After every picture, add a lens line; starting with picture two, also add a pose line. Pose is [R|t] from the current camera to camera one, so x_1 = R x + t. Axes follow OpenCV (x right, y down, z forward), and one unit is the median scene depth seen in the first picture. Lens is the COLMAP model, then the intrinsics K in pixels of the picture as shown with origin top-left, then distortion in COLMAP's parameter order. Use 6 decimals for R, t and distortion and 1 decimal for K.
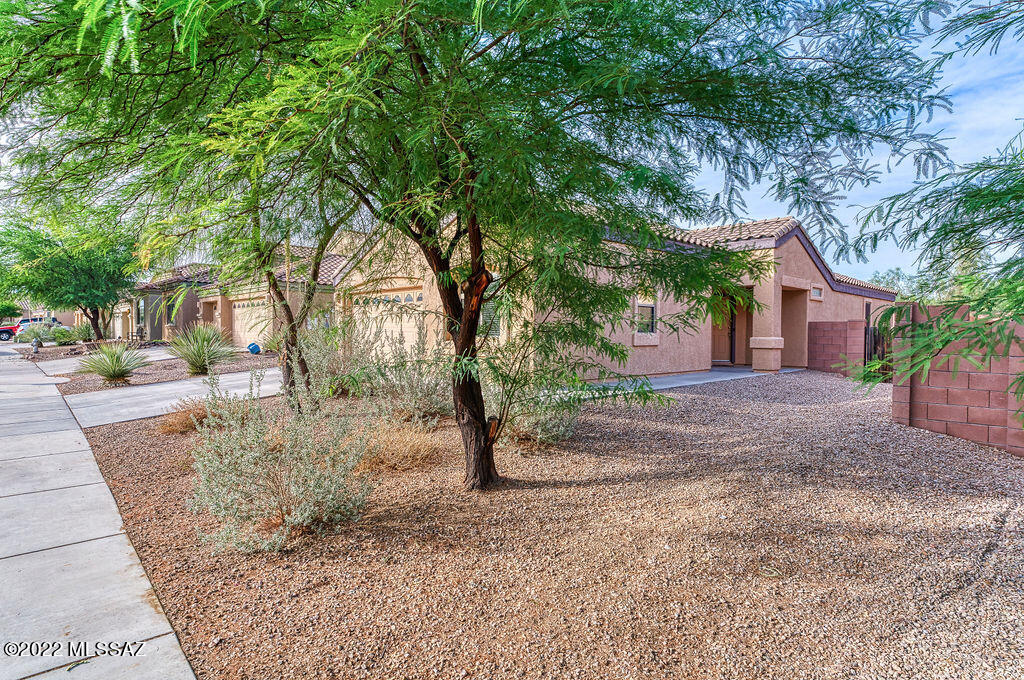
lens RADIAL K [[540.6, 0, 508.6], [0, 540.6, 340.6], [0, 0, 1]] dist [0.007779, 0.000690]
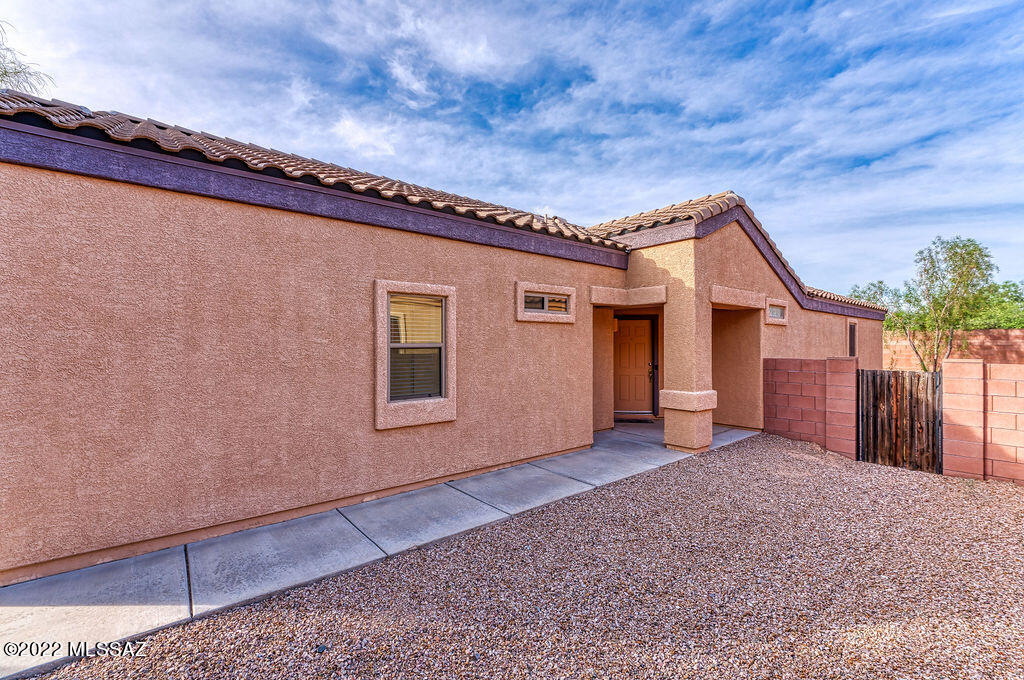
lens RADIAL K [[437.4, 0, 516.8], [0, 437.4, 337.2], [0, 0, 1]] dist [-0.006219, 0.000996]
pose [[0.998600, -0.008684, -0.052178, 0.296858], [0.007237, 0.999586, -0.027848, -0.048721], [0.052398, 0.027431, 0.998249, 0.481699]]
